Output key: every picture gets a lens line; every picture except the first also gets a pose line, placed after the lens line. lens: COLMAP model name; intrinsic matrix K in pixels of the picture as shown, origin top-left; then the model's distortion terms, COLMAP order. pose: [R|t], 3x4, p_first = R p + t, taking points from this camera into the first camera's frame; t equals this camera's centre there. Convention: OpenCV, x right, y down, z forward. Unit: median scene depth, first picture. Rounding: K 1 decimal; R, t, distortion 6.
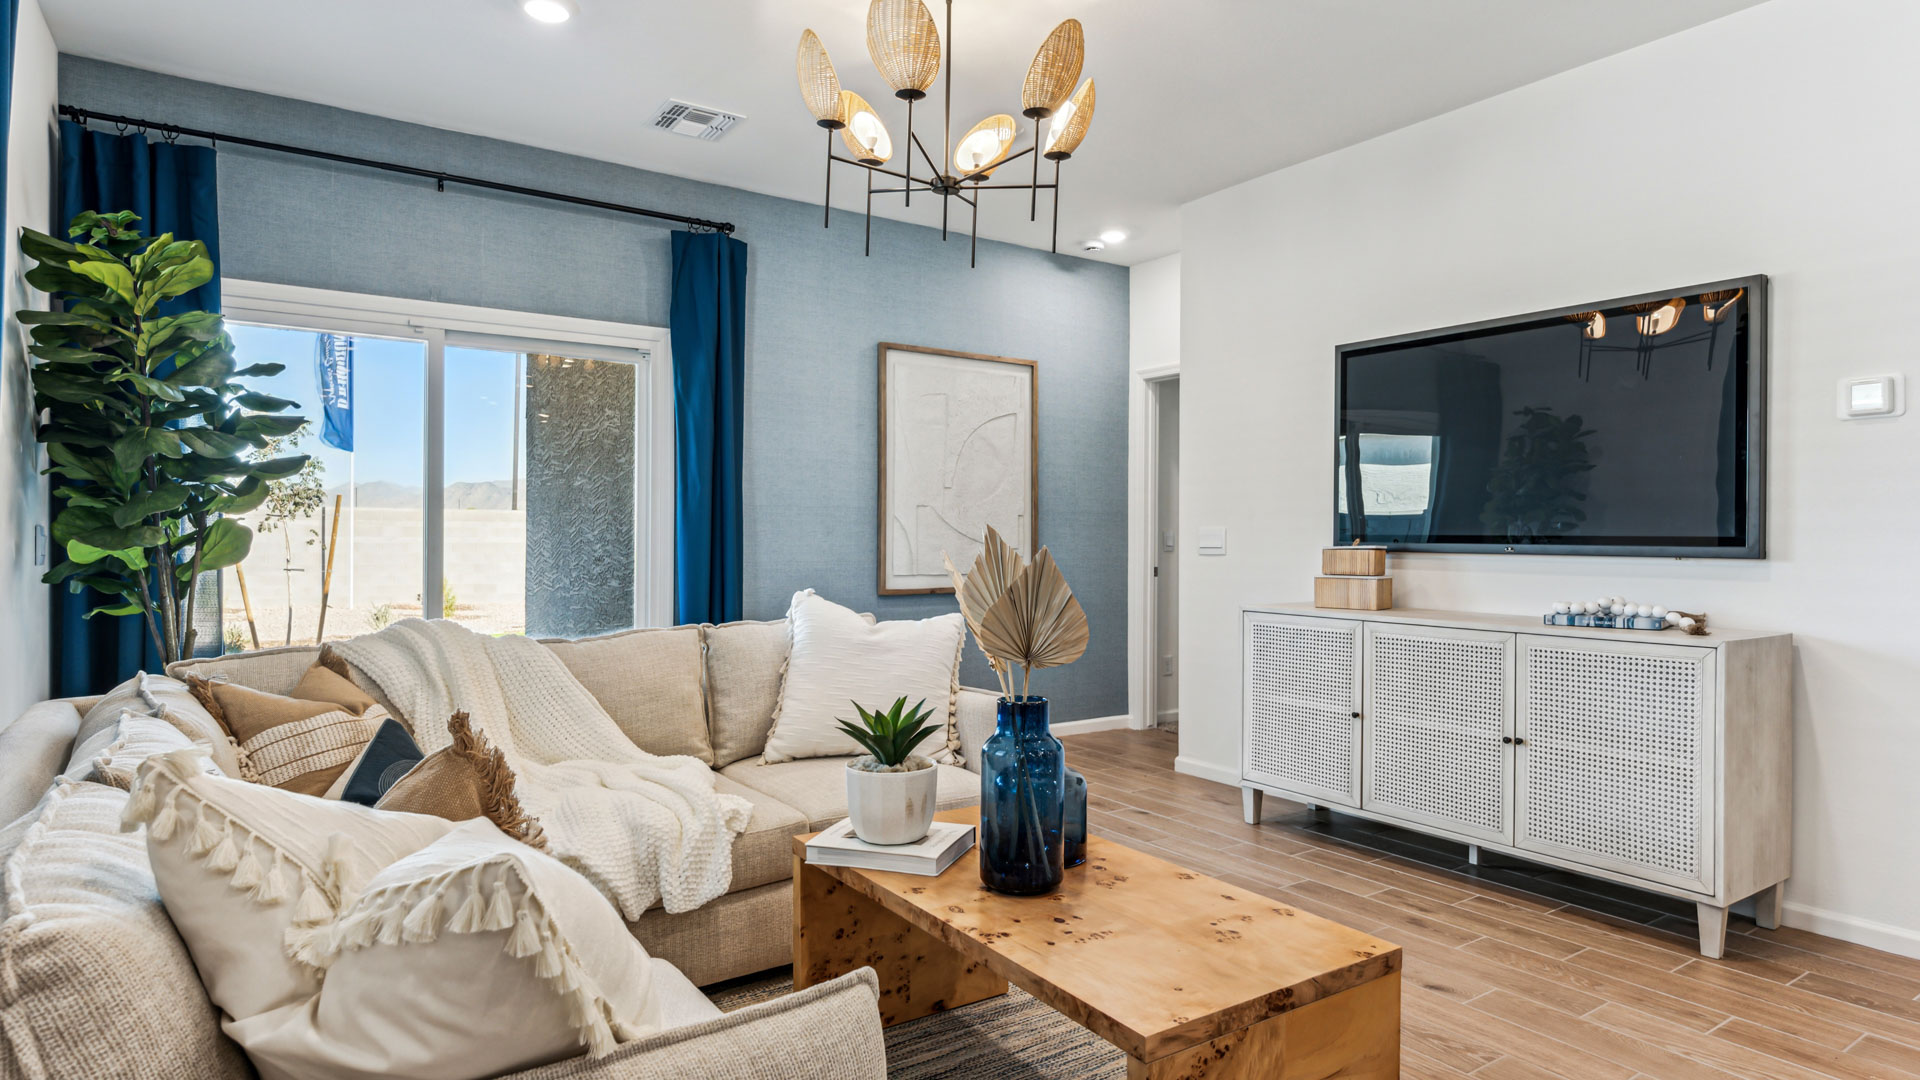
lens RADIAL K [[1058.3, 0, 959.2], [0, 1058.3, 540.7], [0, 0, 1]] dist [0.001442, 0.000081]
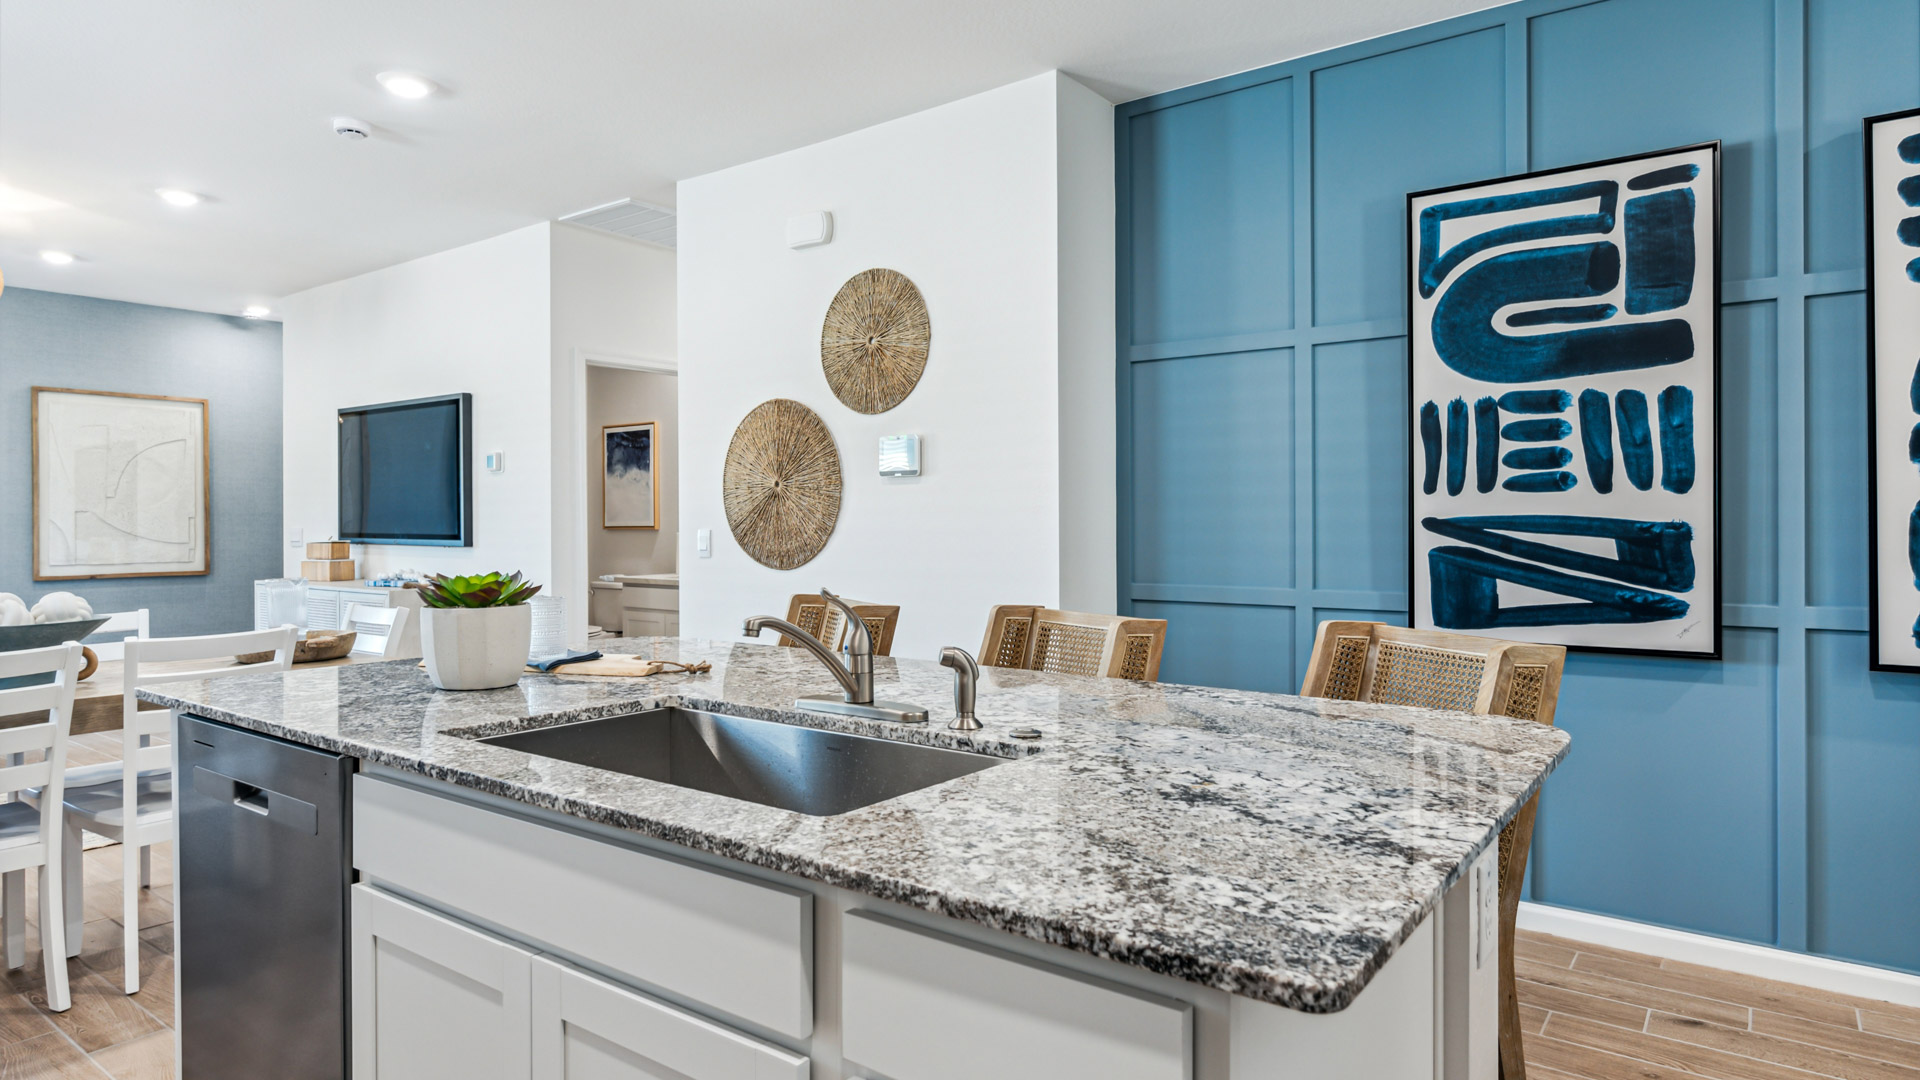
lens RADIAL K [[1107.9, 0, 959.7], [0, 1107.9, 527.8], [0, 0, 1]] dist [0.001699, 0.000274]
pose [[0.943423, -0.008138, 0.331491, 0.525038], [0.008255, 0.999965, 0.001055, -0.005556], [-0.331488, 0.001741, 0.943458, -0.632433]]
